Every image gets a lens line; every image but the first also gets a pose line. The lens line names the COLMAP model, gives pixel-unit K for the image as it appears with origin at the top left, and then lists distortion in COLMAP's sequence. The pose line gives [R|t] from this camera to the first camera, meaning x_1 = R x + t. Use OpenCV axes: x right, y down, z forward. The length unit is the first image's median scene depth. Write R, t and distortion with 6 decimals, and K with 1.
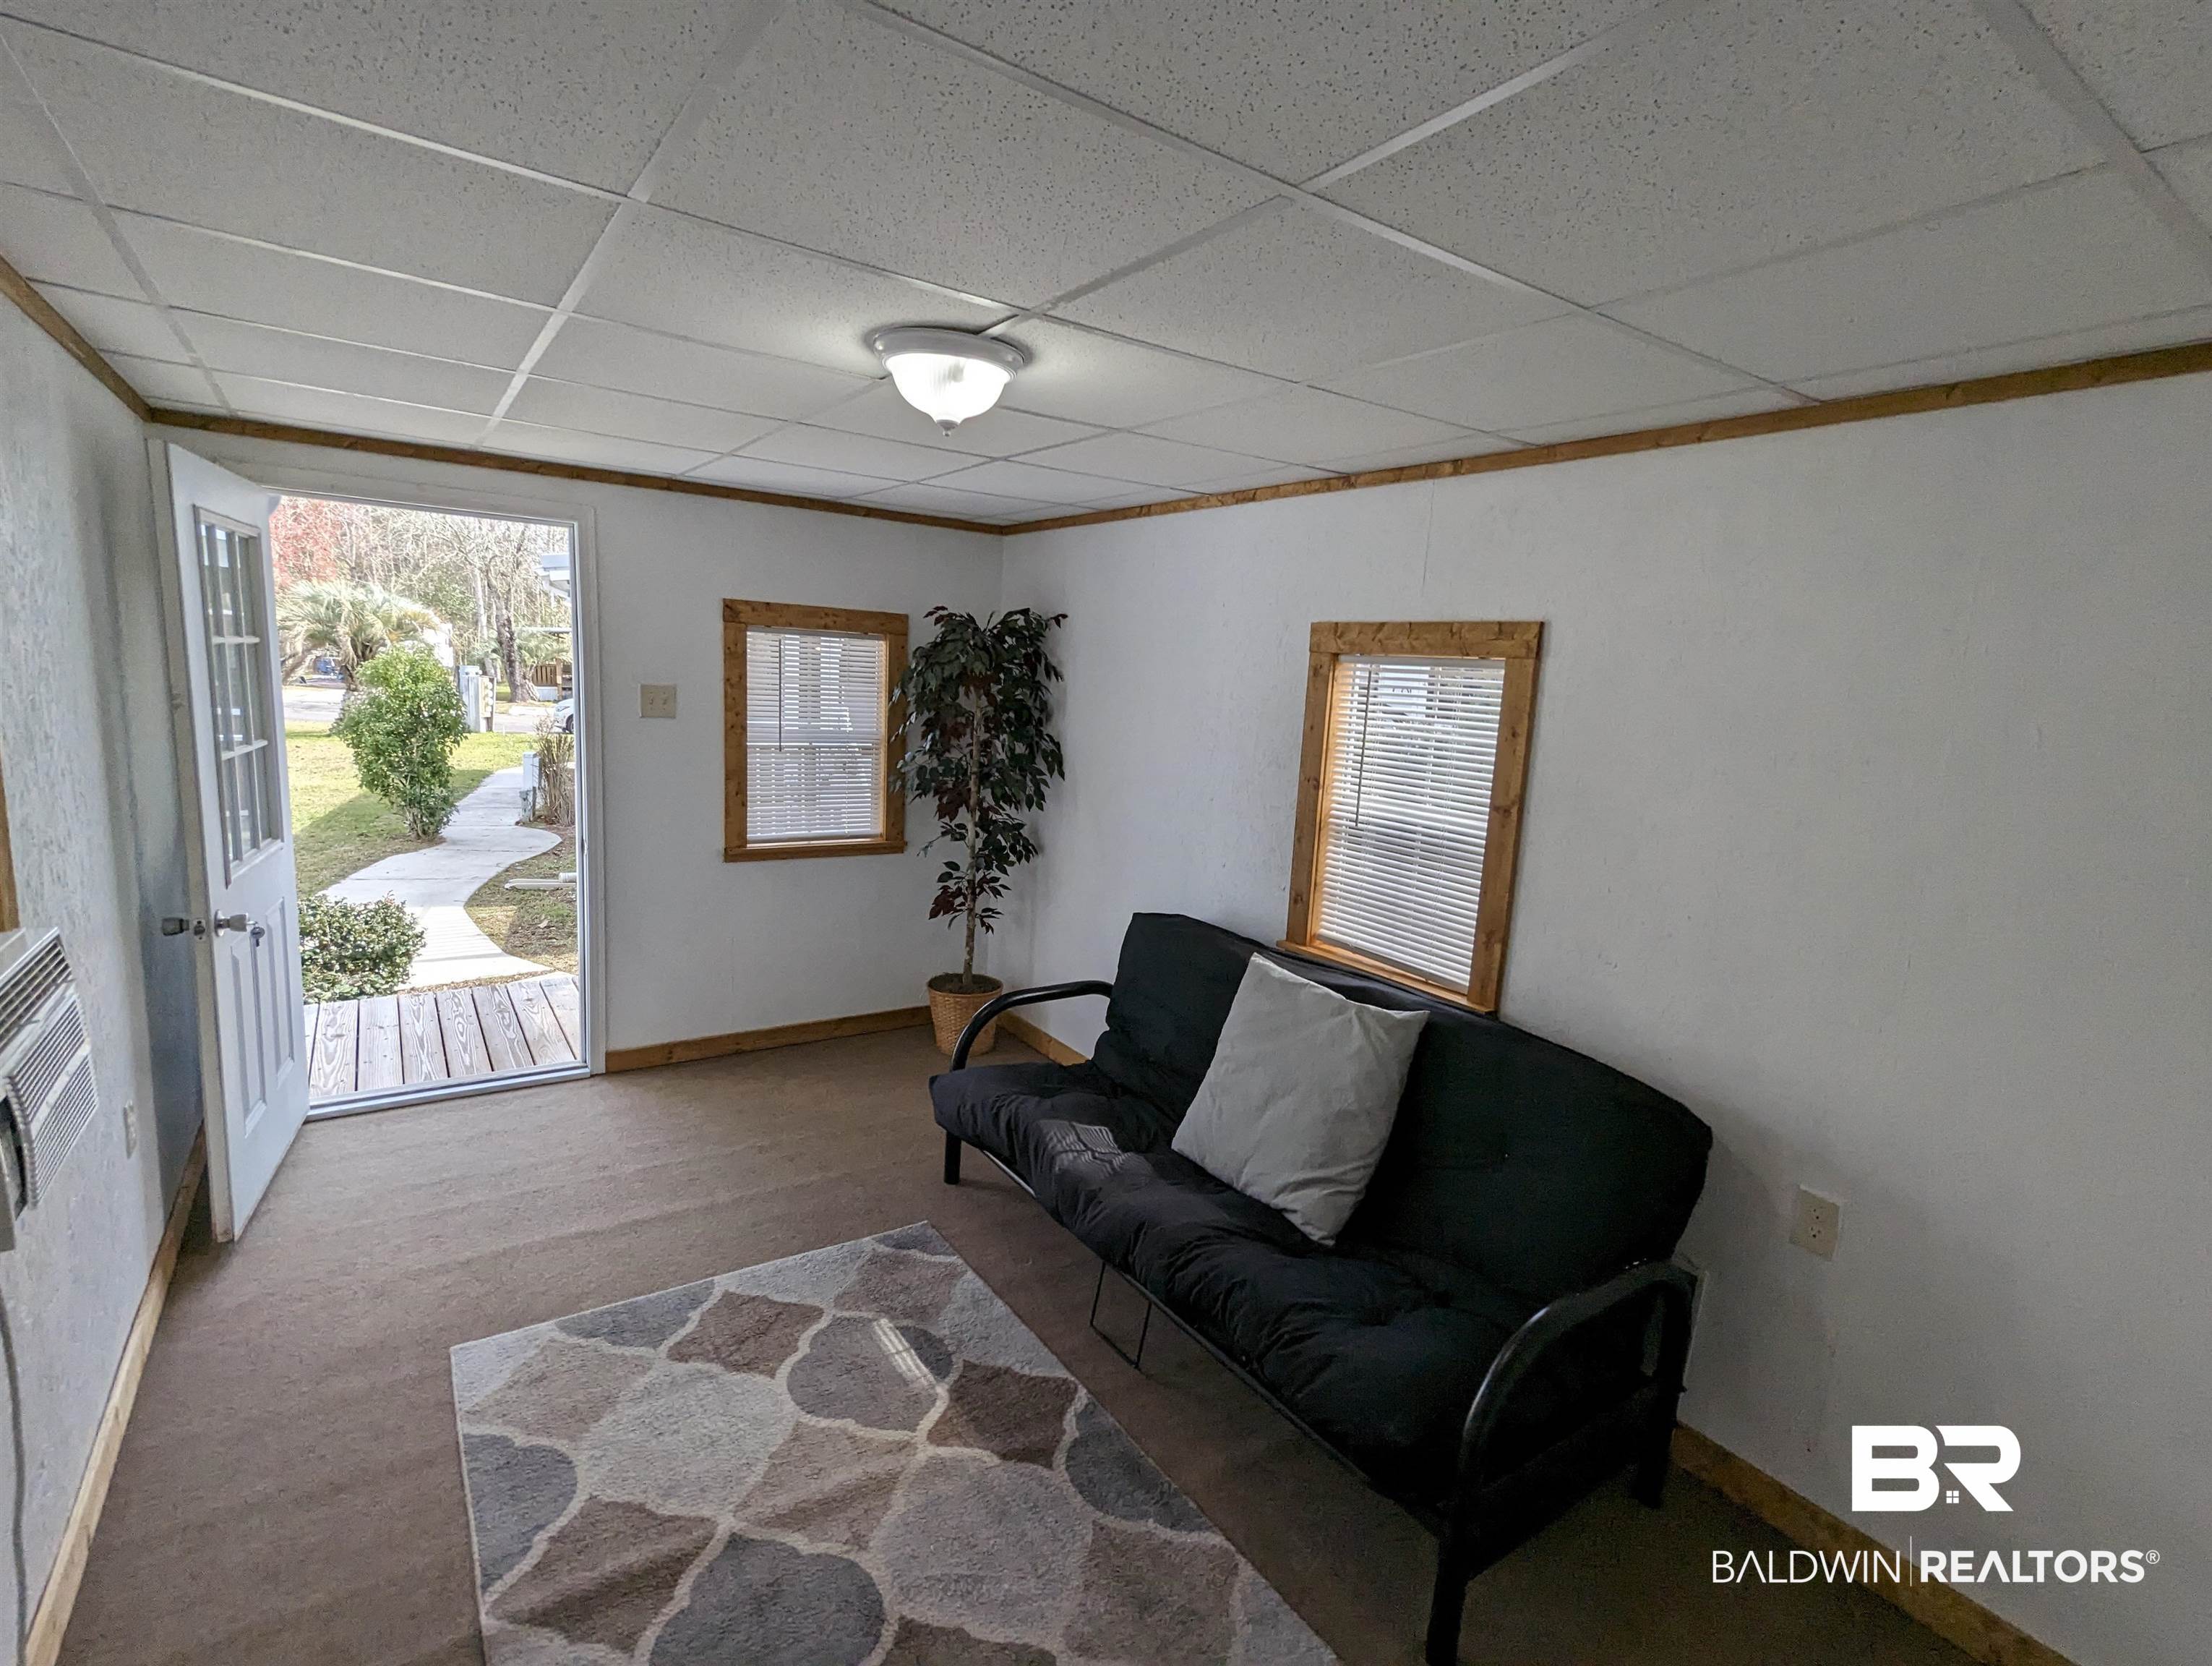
lens RADIAL K [[1045.7, 0, 1099.7], [0, 1045.7, 853.2], [0, 0, 1]] dist [-0.005238, 0.002102]
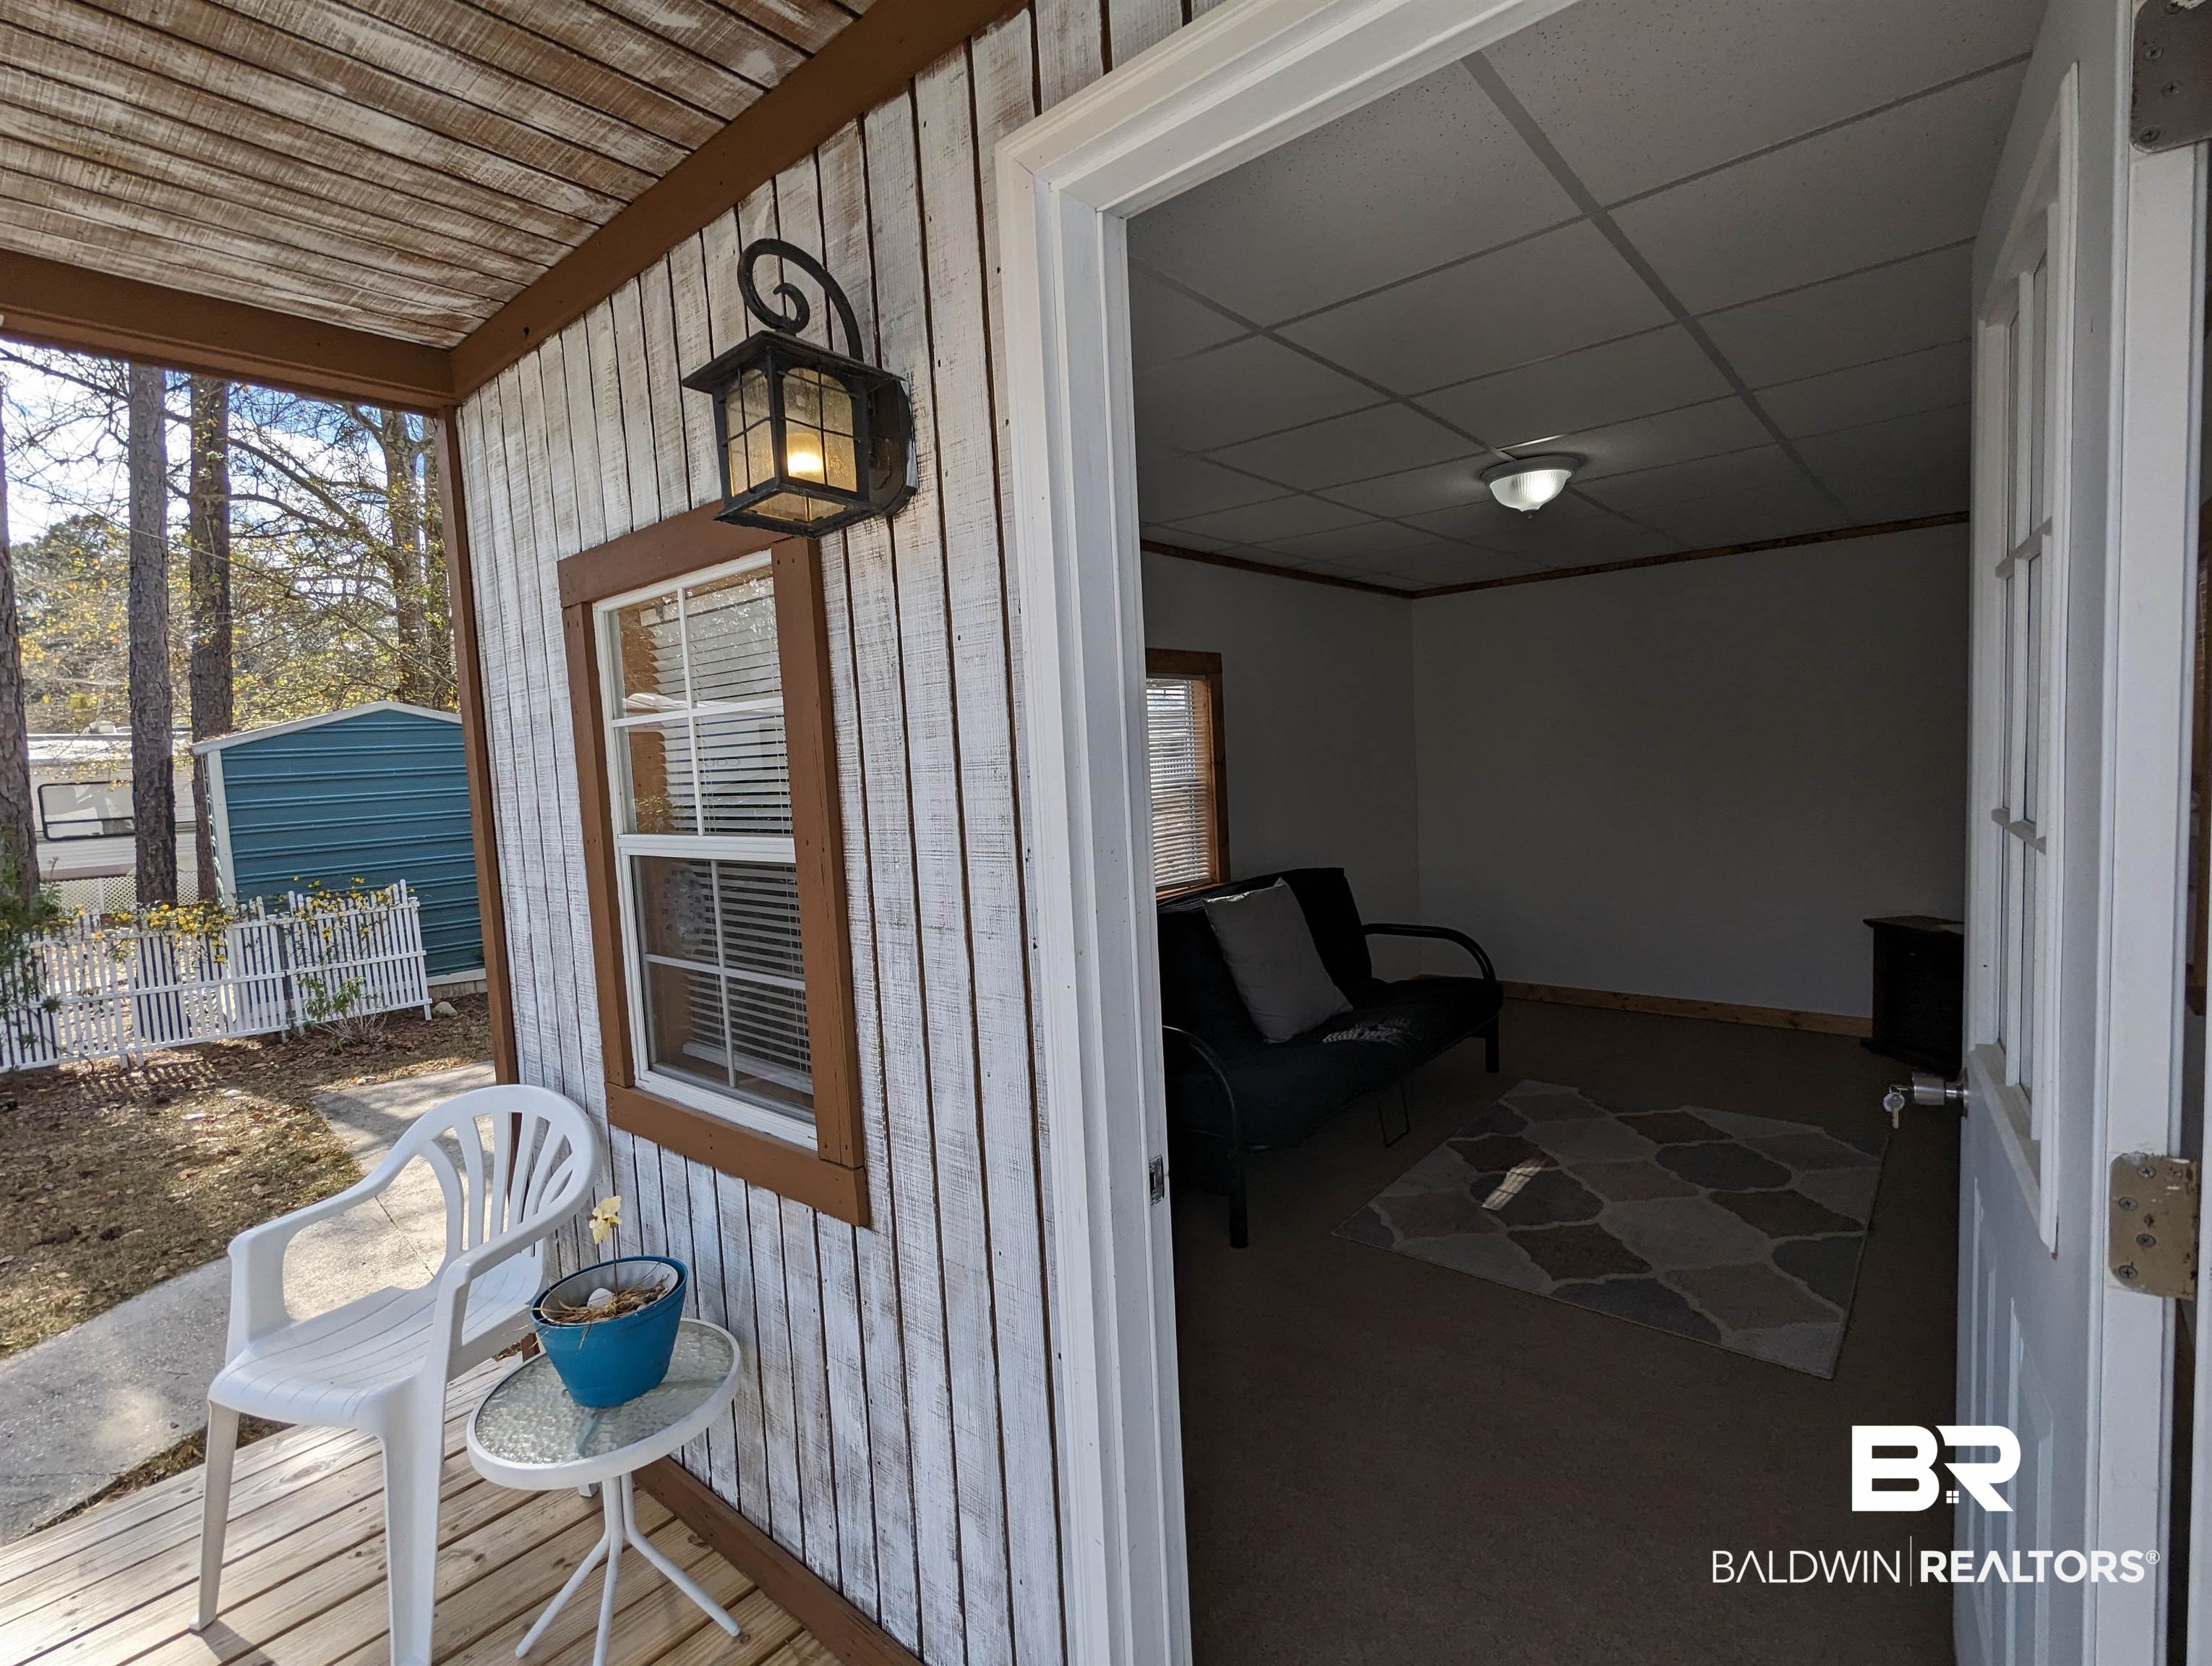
lens RADIAL K [[1045.7, 0, 1105.2], [0, 1045.7, 829.3], [0, 0, 1]] dist [-0.005238, 0.002102]
pose [[-0.267897, -0.114476, 0.956622, -1.141726], [0.202273, 0.964104, 0.172017, -0.255602], [-0.941975, 0.239582, -0.235125, 1.525314]]
